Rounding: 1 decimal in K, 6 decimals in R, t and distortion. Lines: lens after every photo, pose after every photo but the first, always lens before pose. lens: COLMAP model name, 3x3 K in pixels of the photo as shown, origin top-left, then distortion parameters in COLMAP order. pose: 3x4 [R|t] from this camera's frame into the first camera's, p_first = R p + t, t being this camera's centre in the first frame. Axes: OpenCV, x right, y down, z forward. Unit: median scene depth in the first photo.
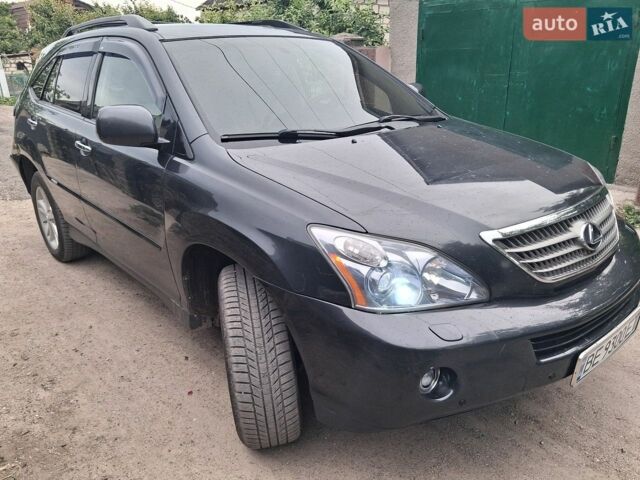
lens RADIAL K [[503.6, 0, 319.7], [0, 503.6, 253.1], [0, 0, 1]] dist [0.044300, -0.047468]
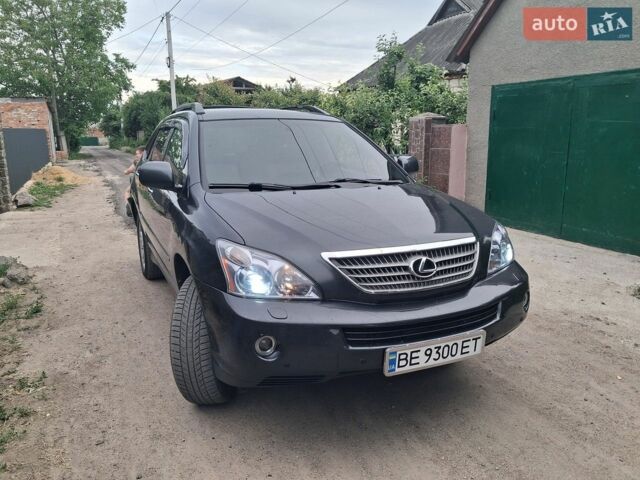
lens RADIAL K [[503.6, 0, 319.7], [0, 503.6, 253.1], [0, 0, 1]] dist [0.044300, -0.047468]
pose [[0.957941, 0.082084, -0.274977, 0.589878], [-0.117904, 0.986184, -0.116357, 0.107842], [0.261627, 0.143884, 0.954384, -0.312456]]
